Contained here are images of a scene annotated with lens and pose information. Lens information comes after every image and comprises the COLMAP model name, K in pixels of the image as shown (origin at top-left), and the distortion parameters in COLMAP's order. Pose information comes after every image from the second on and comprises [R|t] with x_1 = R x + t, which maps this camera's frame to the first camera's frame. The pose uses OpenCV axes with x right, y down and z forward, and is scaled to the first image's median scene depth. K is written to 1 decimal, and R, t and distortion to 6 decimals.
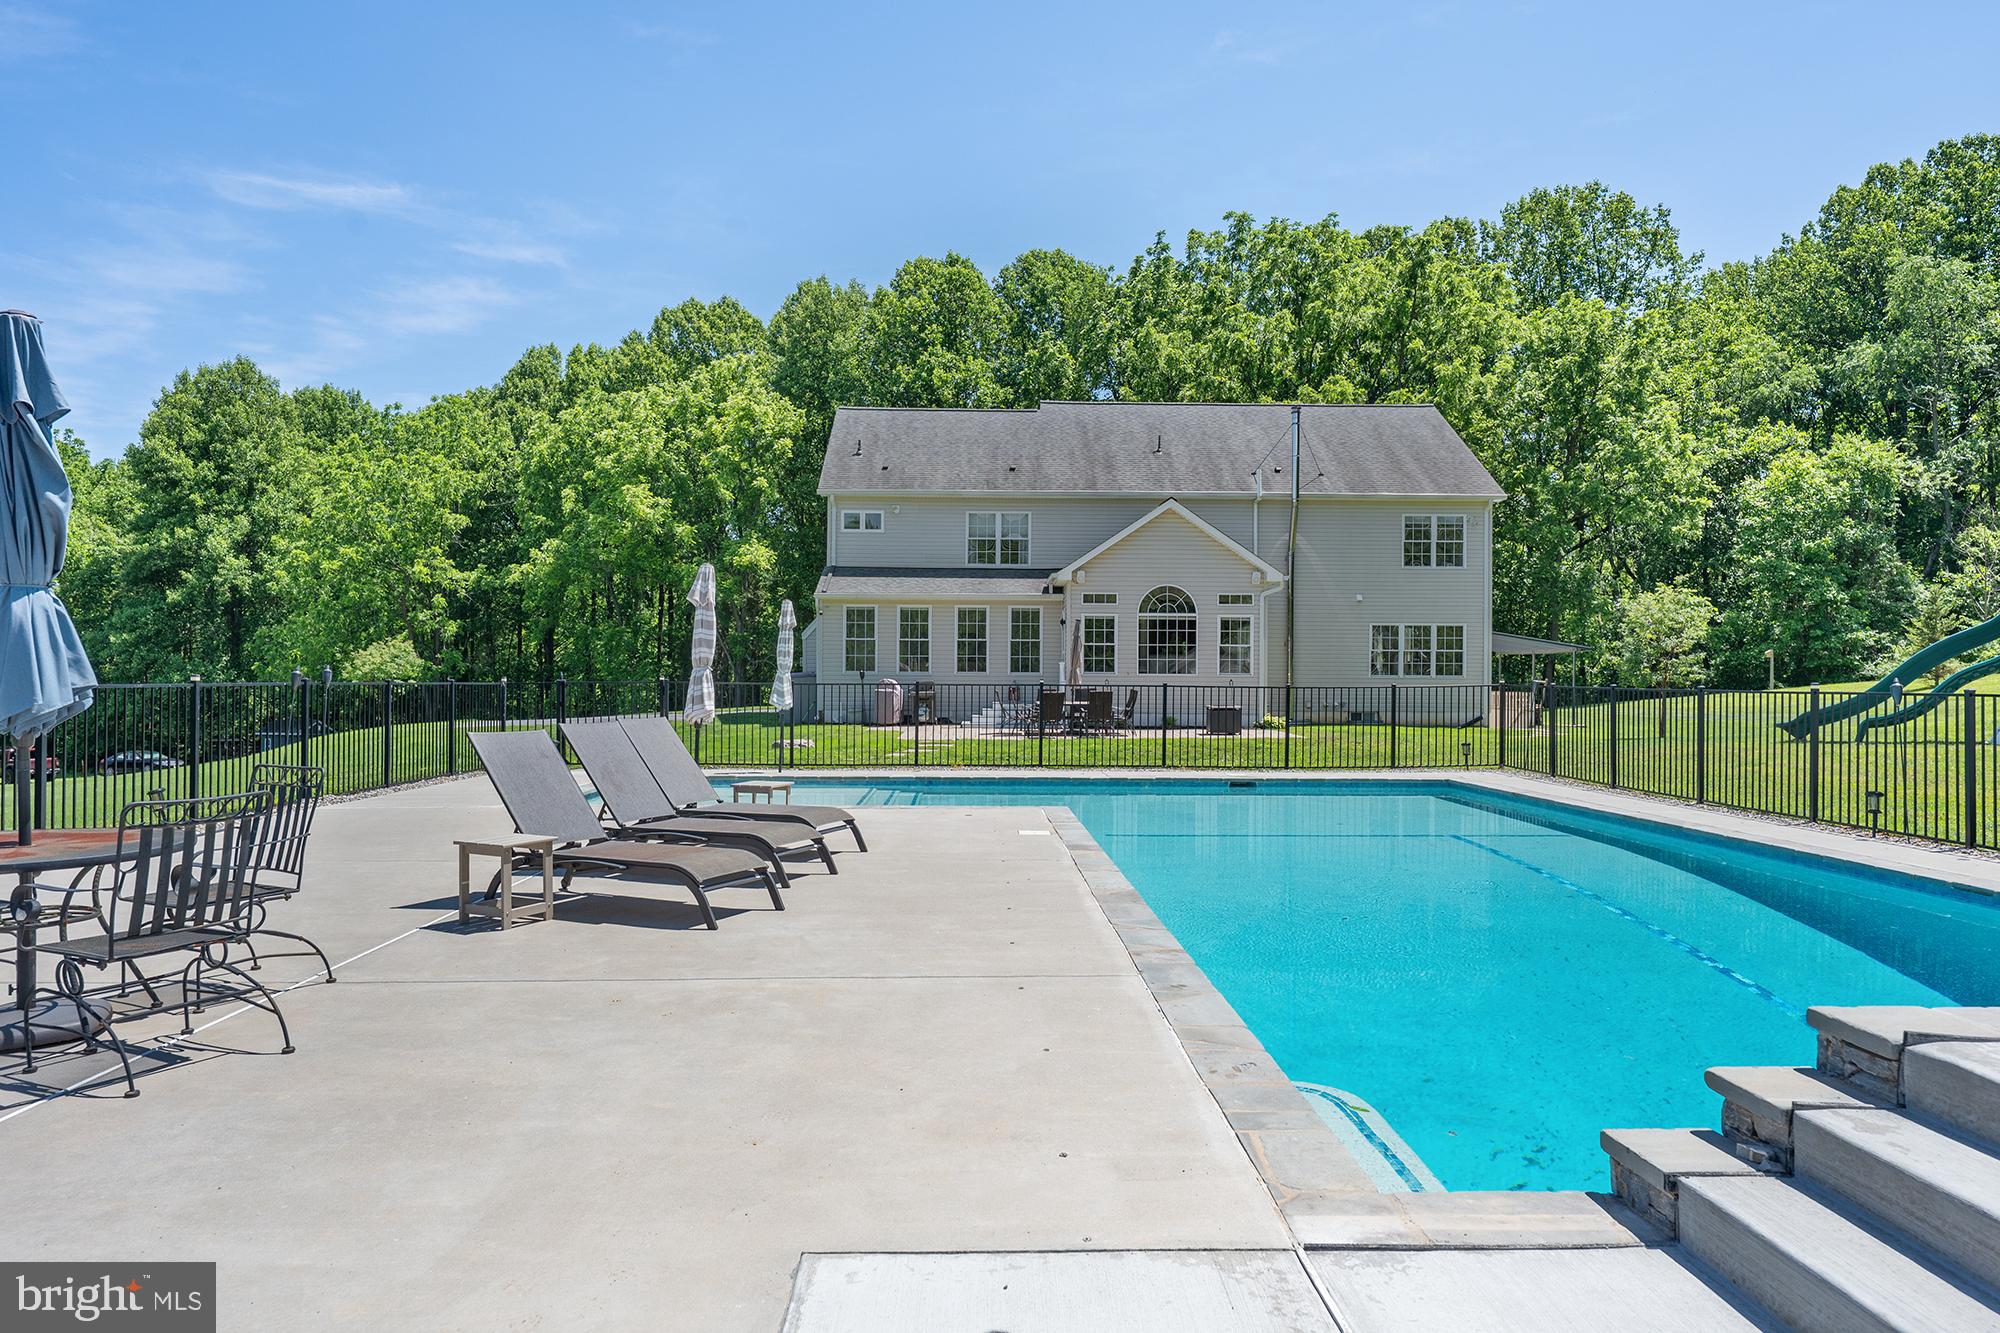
lens RADIAL K [[1229.6, 0, 991.9], [0, 1229.6, 671.8], [0, 0, 1]] dist [0.001614, -0.000007]
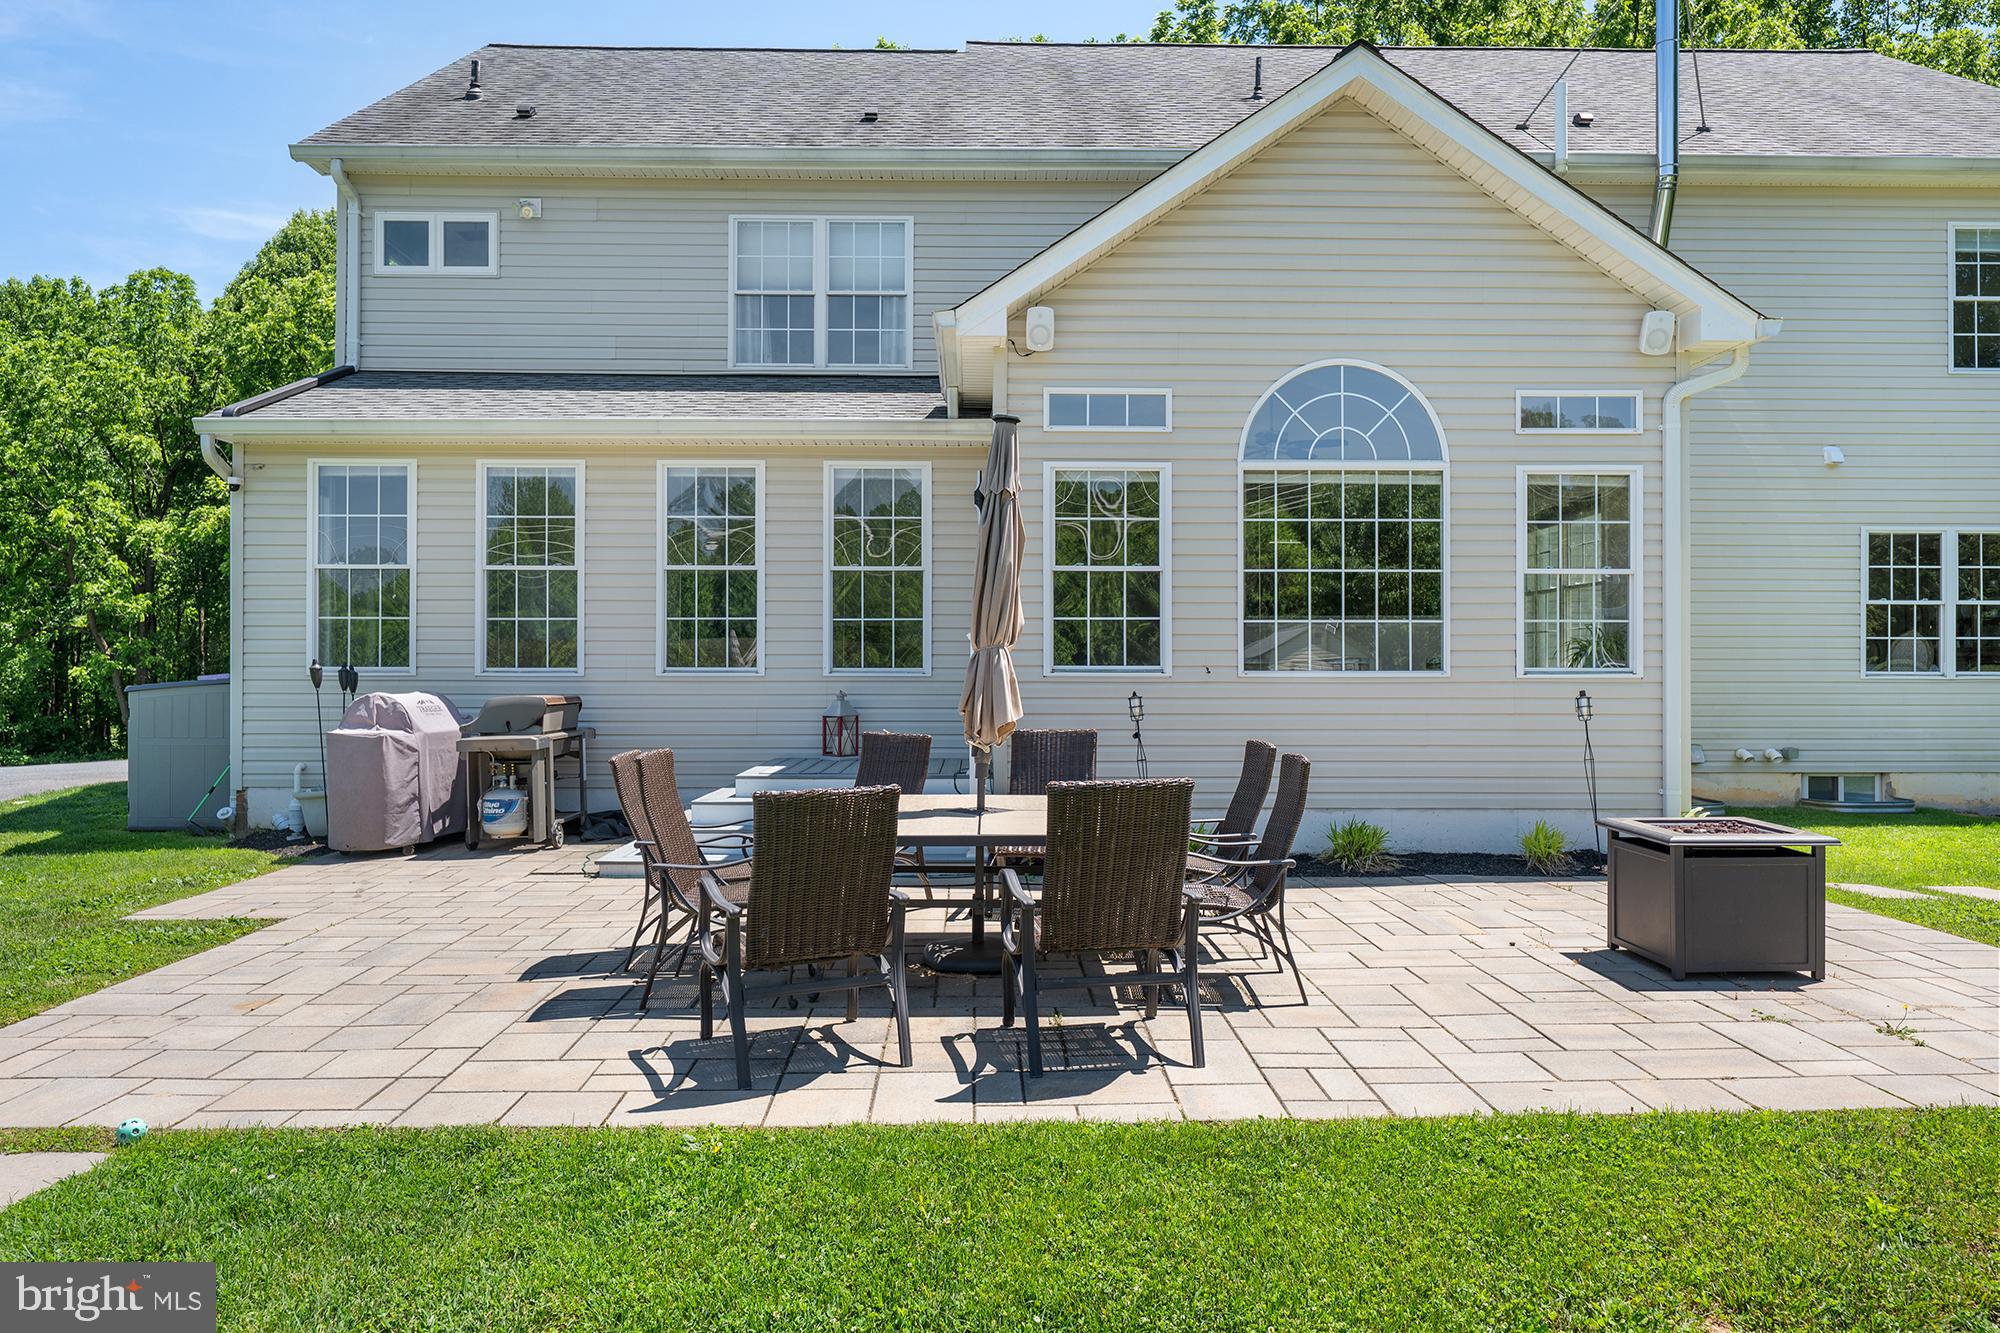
lens RADIAL K [[1323.8, 0, 1004.5], [0, 1323.8, 672.4], [0, 0, 1]] dist [-0.007972, -0.002375]
pose [[0.999931, -0.005287, 0.010503, 0.059112], [0.005212, 0.999960, 0.007210, -0.000983], [-0.010541, -0.007155, 0.999919, 0.679949]]
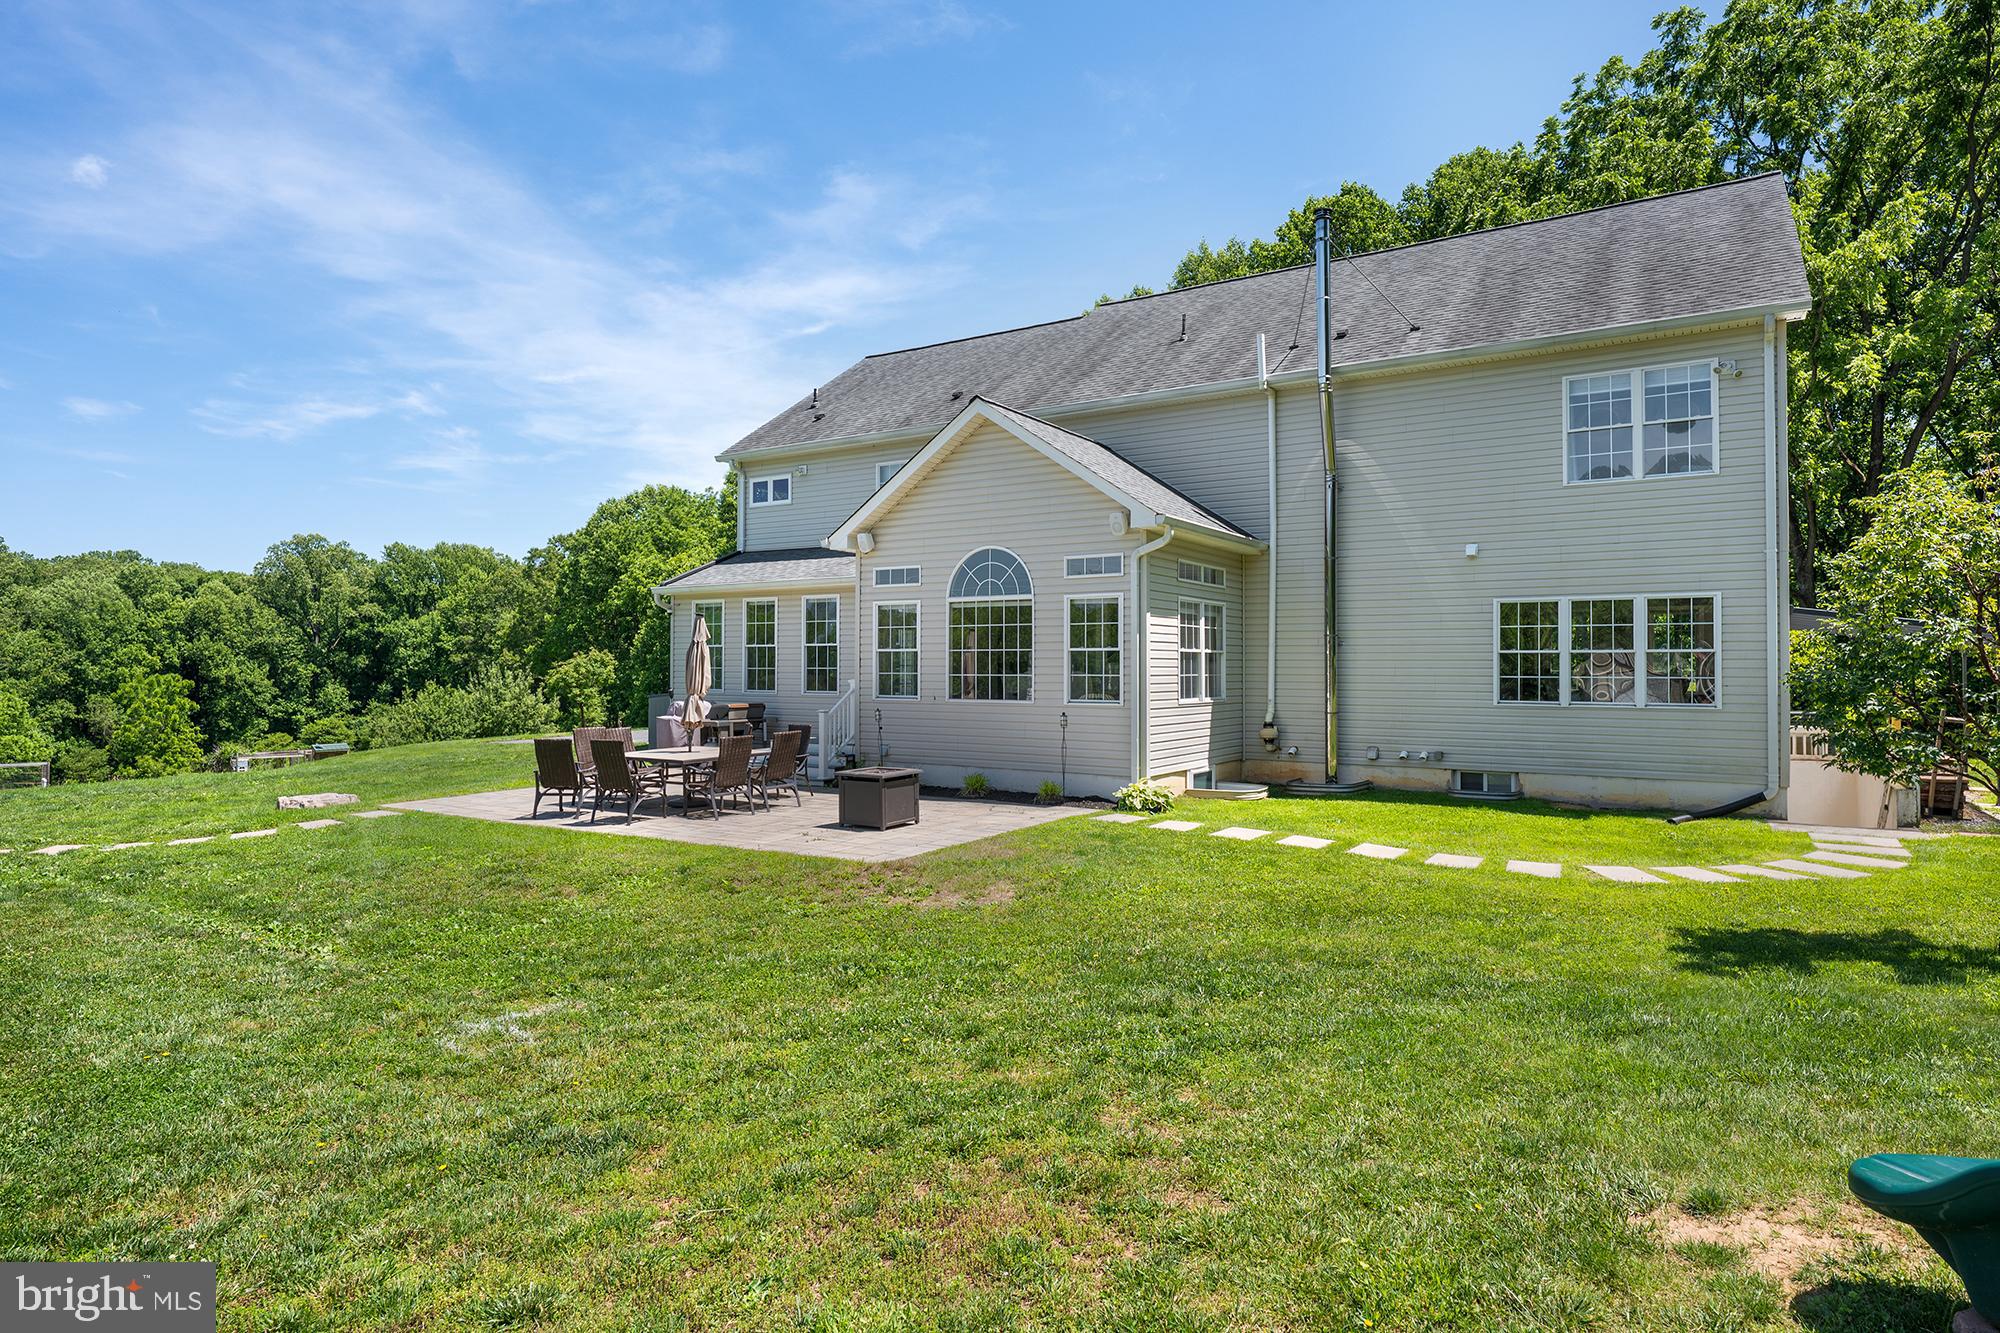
lens RADIAL K [[1099.3, 0, 997.0], [0, 1099.3, 659.7], [0, 0, 1]] dist [0.002185, 0.000102]
pose [[0.838720, -0.008689, -0.544494, 0.420688], [0.007340, 0.999962, -0.004651, -0.014725], [0.544514, -0.000095, 0.838752, 0.555426]]
